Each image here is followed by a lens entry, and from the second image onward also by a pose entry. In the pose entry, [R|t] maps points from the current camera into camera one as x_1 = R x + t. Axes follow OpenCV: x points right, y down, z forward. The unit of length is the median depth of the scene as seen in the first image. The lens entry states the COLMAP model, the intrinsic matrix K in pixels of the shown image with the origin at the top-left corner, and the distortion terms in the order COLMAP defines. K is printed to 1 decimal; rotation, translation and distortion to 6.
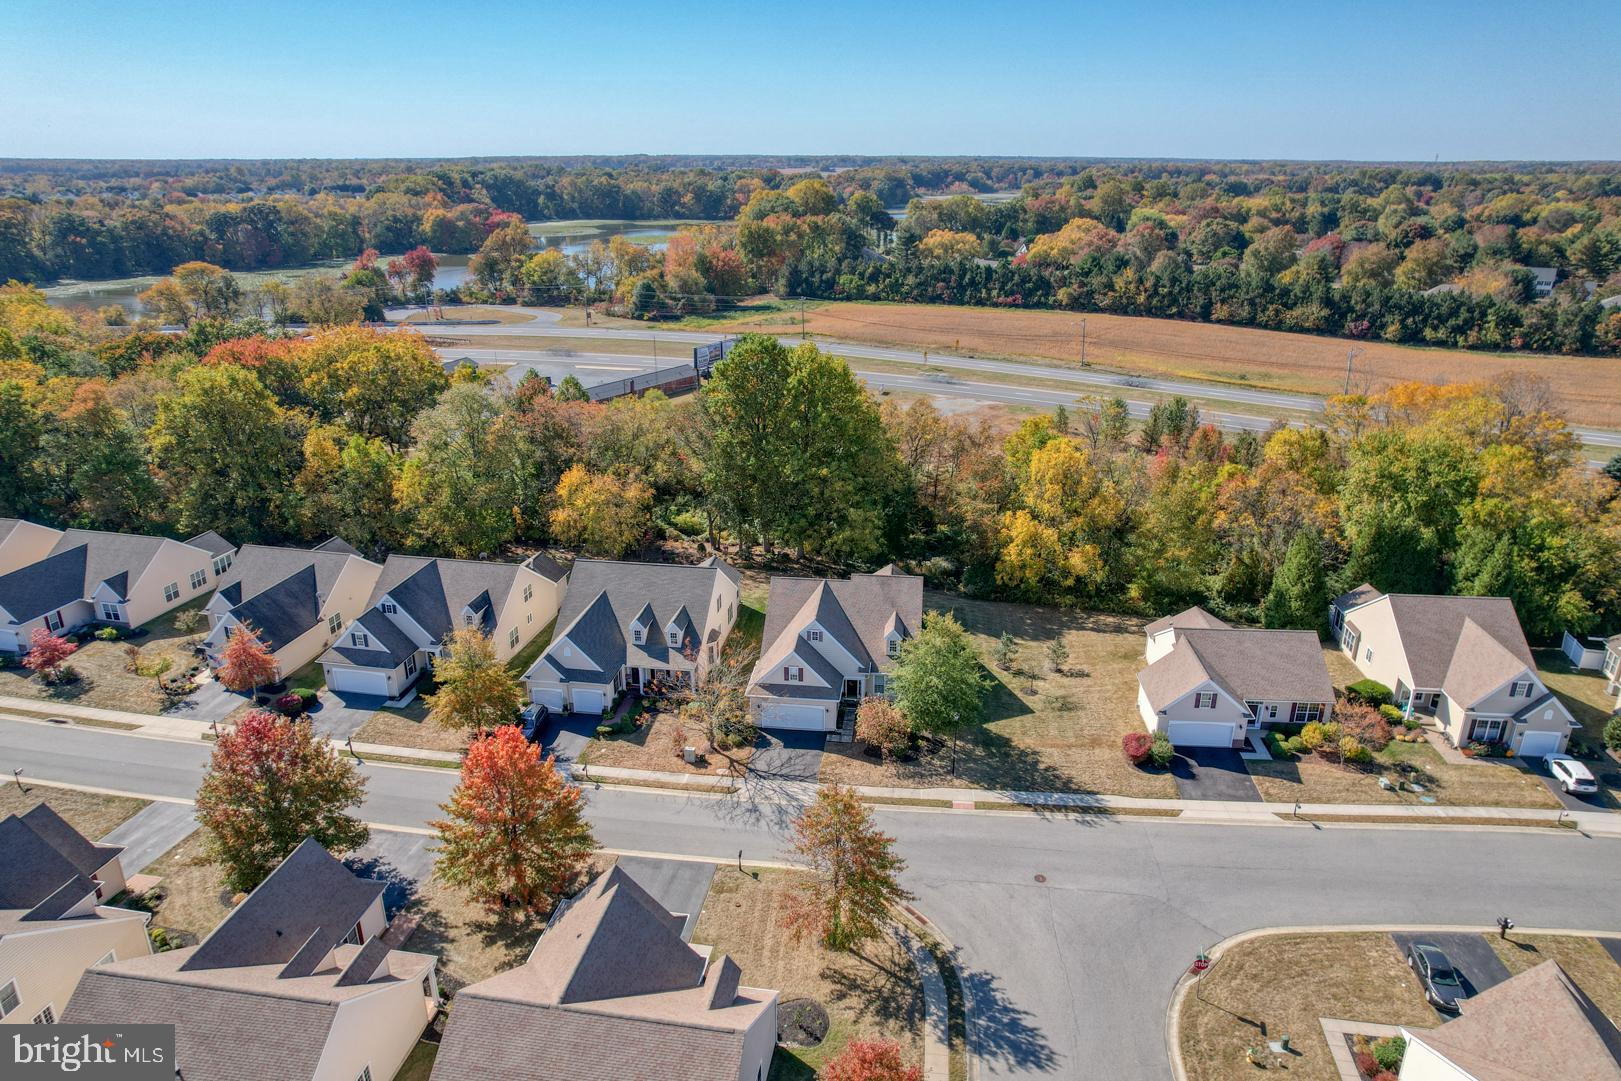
lens RADIAL K [[1055.1, 0, 810.5], [0, 1055.1, 540.5], [0, 0, 1]] dist [-0.085466, 0.068832]
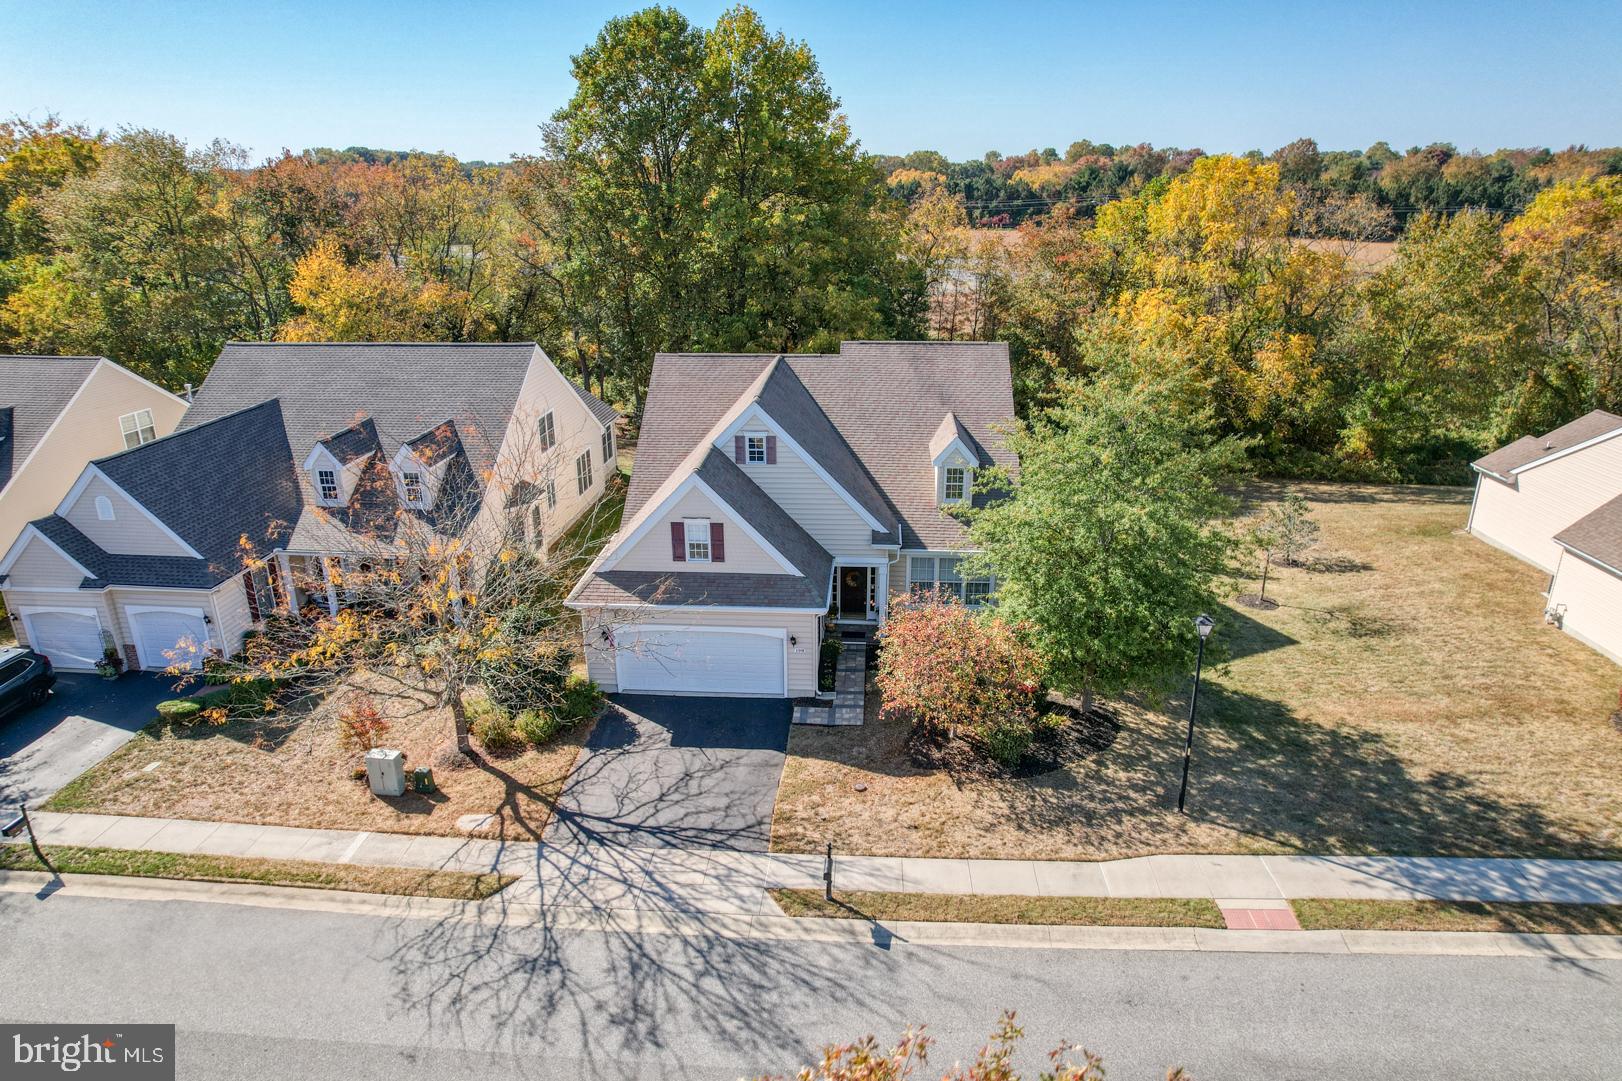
lens RADIAL K [[1055.8, 0, 811.0], [0, 1055.8, 540.5], [0, 0, 1]] dist [-0.085466, 0.068832]
pose [[0.998970, -0.022675, 0.039301, 0.008879], [0.023045, 0.999694, -0.008986, 0.132897], [-0.039085, 0.009882, 0.999187, 0.647518]]
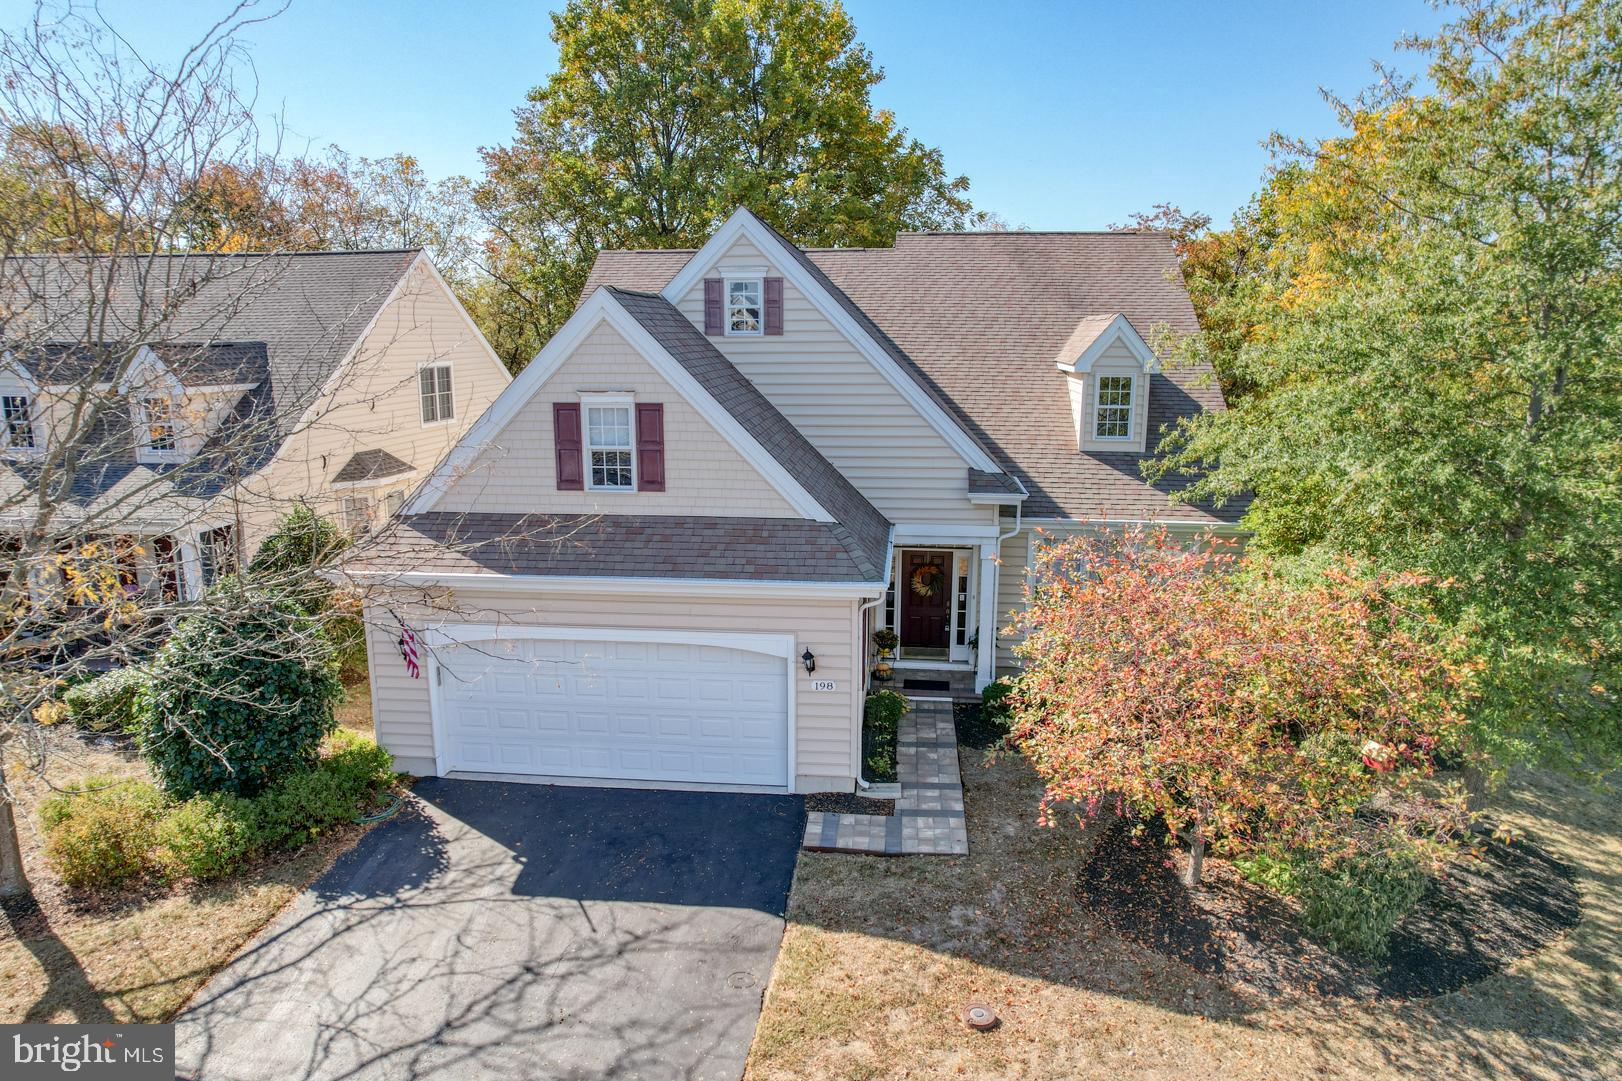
lens RADIAL K [[1055.8, 0, 811.0], [0, 1055.8, 540.5], [0, 0, 1]] dist [-0.085466, 0.068832]
pose [[0.999862, -0.004231, 0.016078, 0.014097], [0.006690, 0.987711, -0.156146, 0.171586], [-0.015219, 0.156232, 0.987603, 0.848902]]
